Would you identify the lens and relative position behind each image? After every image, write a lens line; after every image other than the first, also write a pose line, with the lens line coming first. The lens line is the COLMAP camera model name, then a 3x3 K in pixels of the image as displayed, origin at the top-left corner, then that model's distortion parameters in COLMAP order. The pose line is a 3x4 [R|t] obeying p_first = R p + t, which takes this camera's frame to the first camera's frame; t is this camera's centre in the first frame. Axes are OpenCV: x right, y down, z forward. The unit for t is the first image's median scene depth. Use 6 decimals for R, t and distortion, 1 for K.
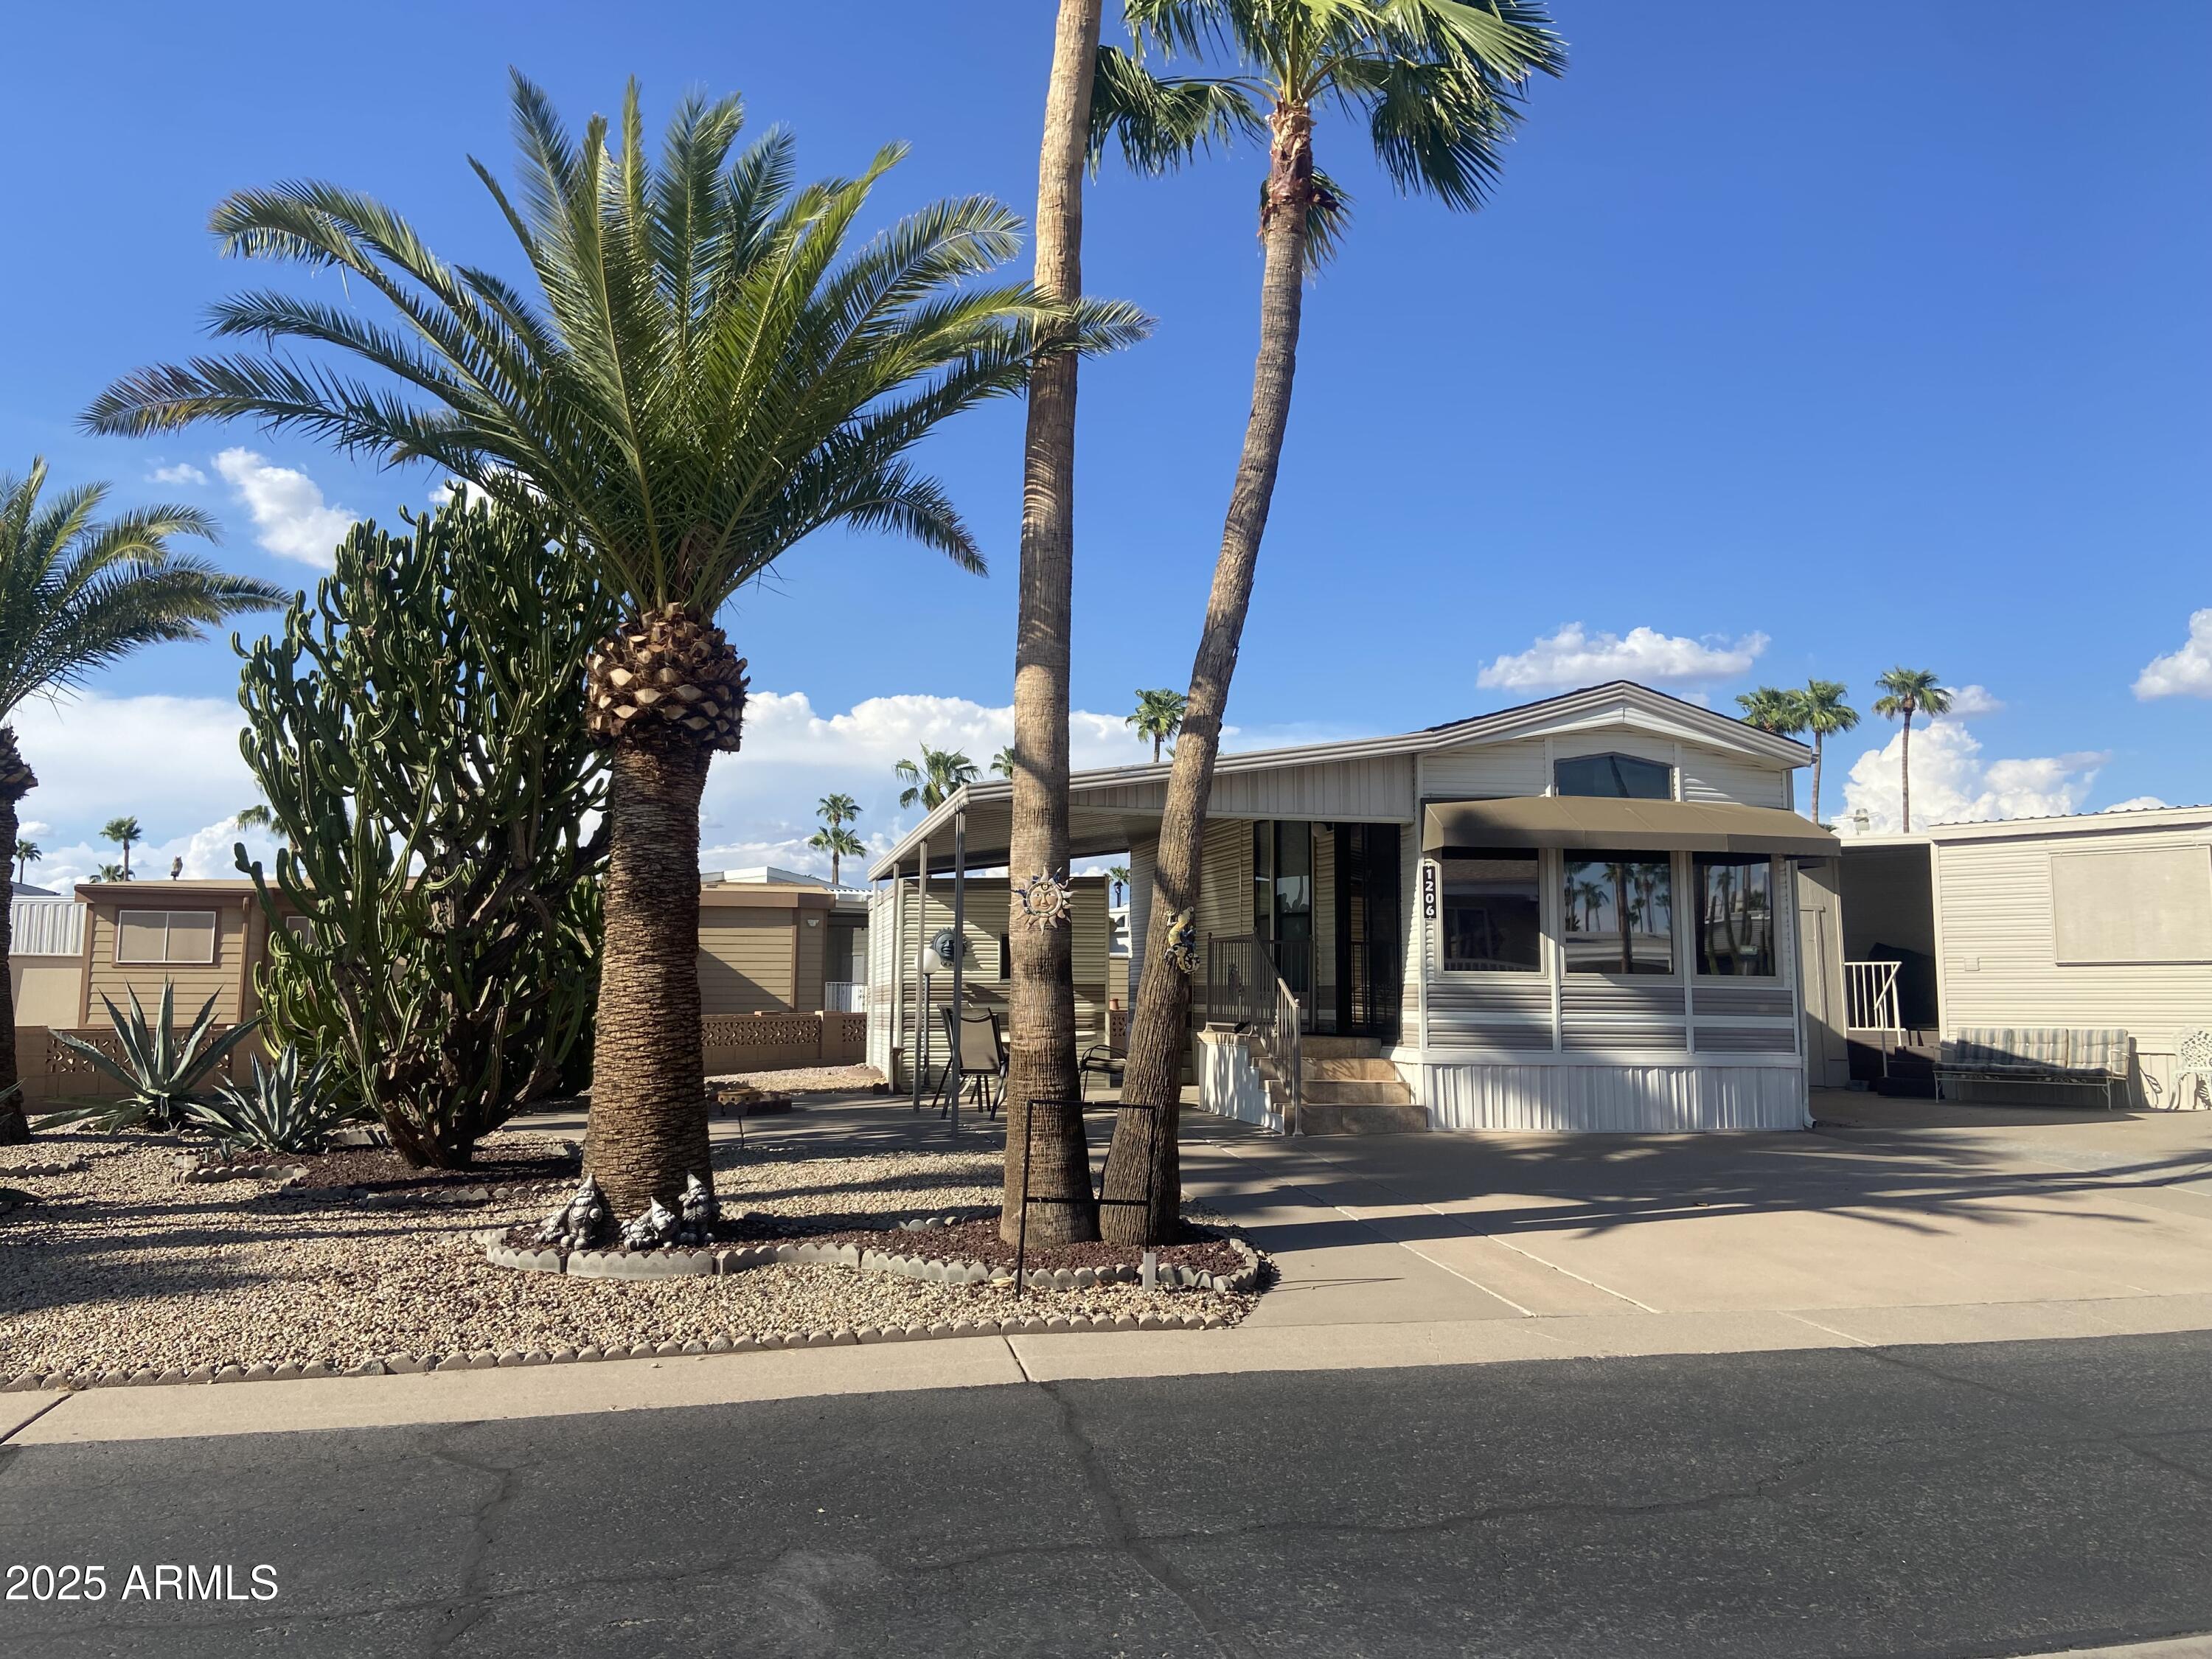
lens RADIAL K [[1664.2, 0, 1116.2], [0, 1664.2, 816.1], [0, 0, 1]] dist [0.110701, -0.134352]
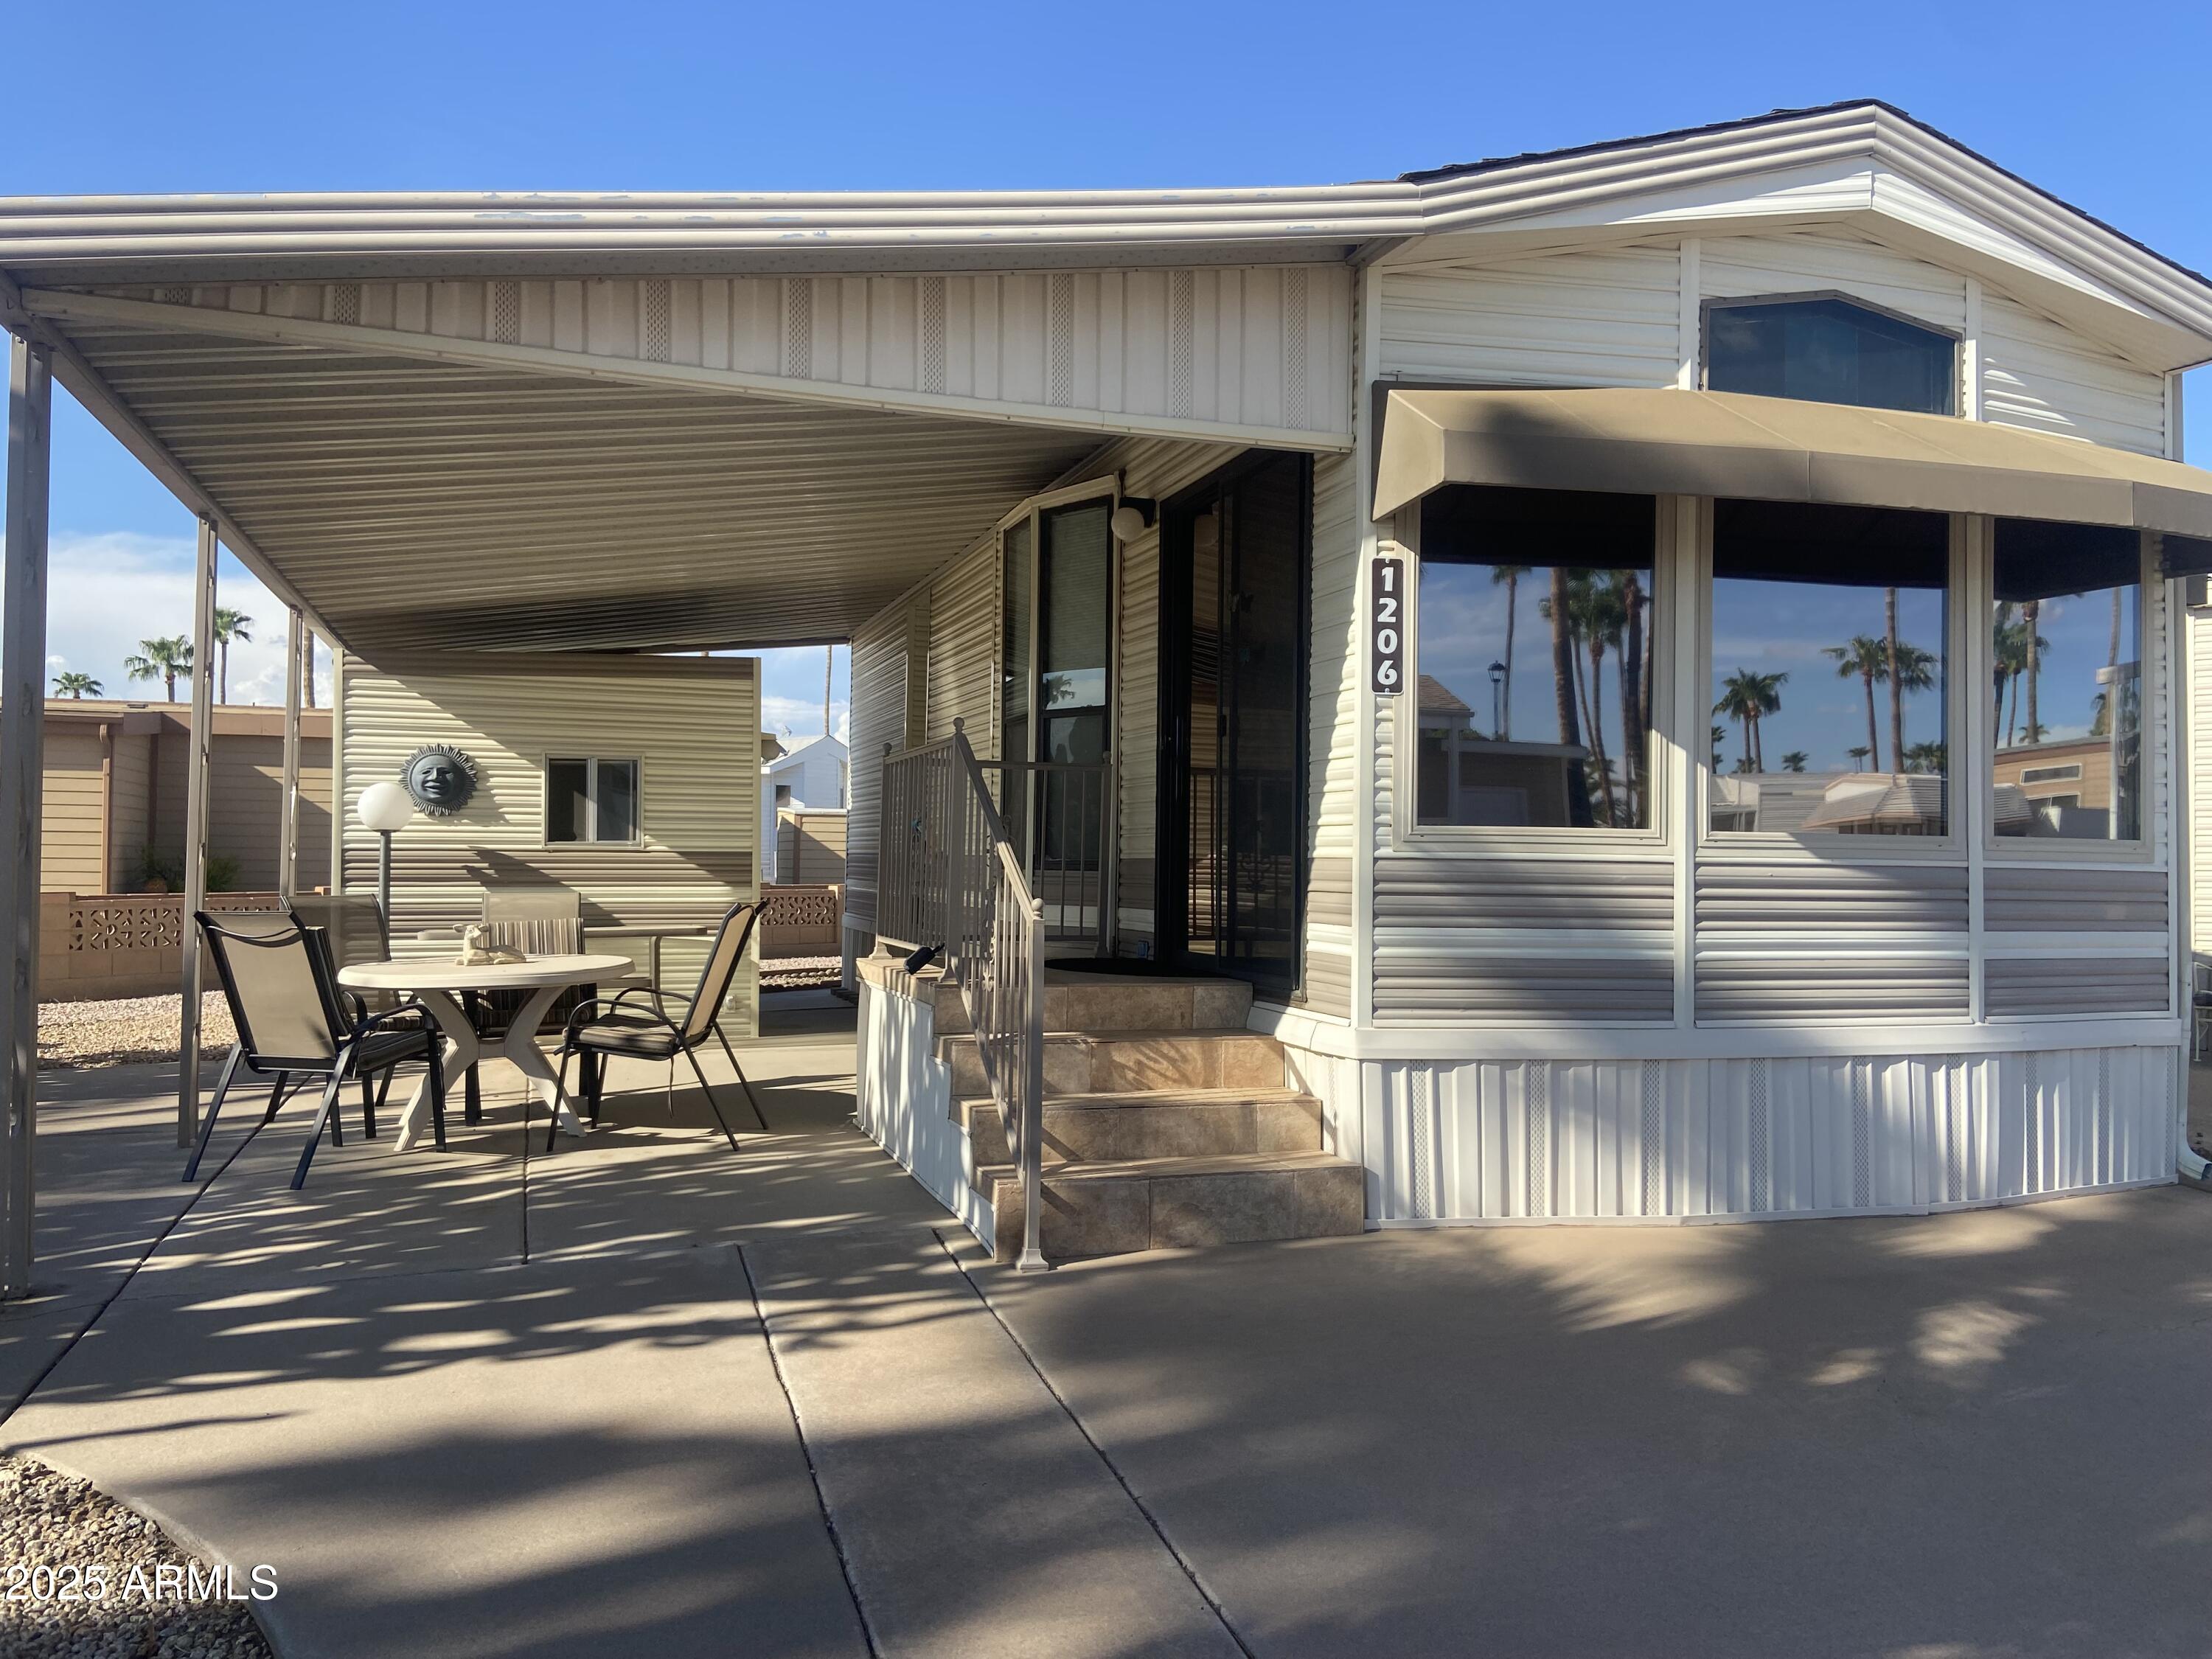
lens RADIAL K [[1664.2, 0, 1096.6], [0, 1664.2, 831.9], [0, 0, 1]] dist [0.110701, -0.134352]
pose [[0.996959, 0.007008, 0.077609, 0.088375], [-0.013915, 0.995951, 0.088810, 0.059340], [-0.076672, -0.089620, 0.993020, 0.603959]]
